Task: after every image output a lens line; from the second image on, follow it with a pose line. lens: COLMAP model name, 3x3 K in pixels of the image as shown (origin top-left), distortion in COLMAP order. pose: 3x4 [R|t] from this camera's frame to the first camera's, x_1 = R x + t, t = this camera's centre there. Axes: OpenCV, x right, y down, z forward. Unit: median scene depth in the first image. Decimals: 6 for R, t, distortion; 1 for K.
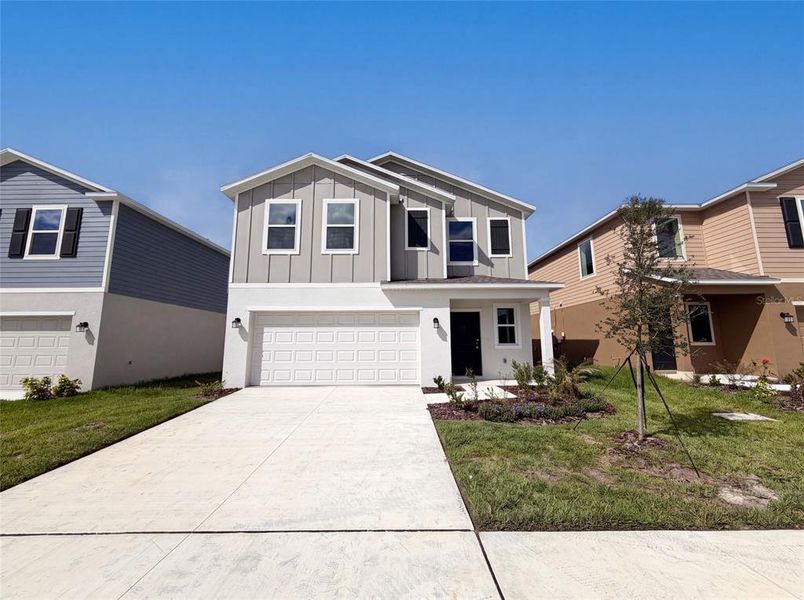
lens RADIAL K [[321.5, 0, 400.9], [0, 321.5, 297.5], [0, 0, 1]] dist [0.001318, 0.000519]
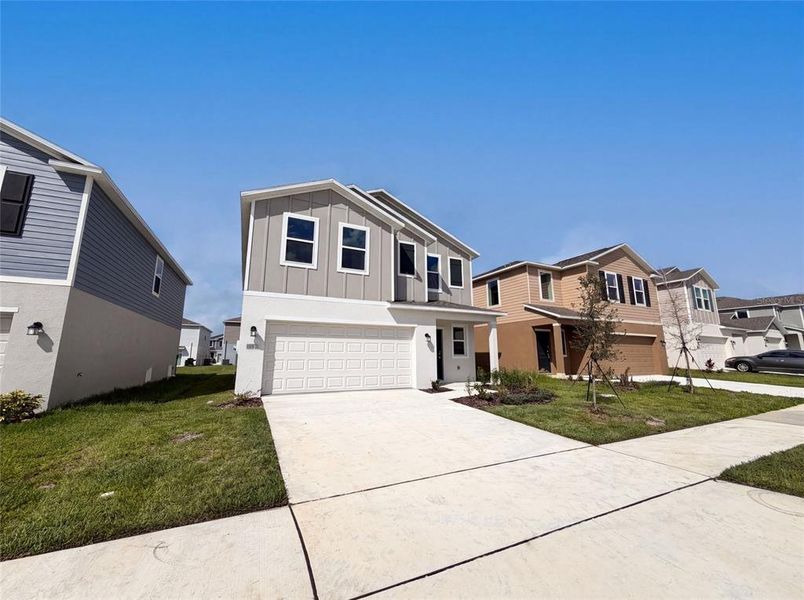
lens RADIAL K [[321.5, 0, 400.5], [0, 321.5, 298.3], [0, 0, 1]] dist [0.001318, 0.000519]
pose [[0.898570, 0.083713, 0.430771, -0.509200], [-0.068421, 0.996357, -0.050901, -0.002299], [-0.433463, 0.016264, 0.901025, -0.085916]]
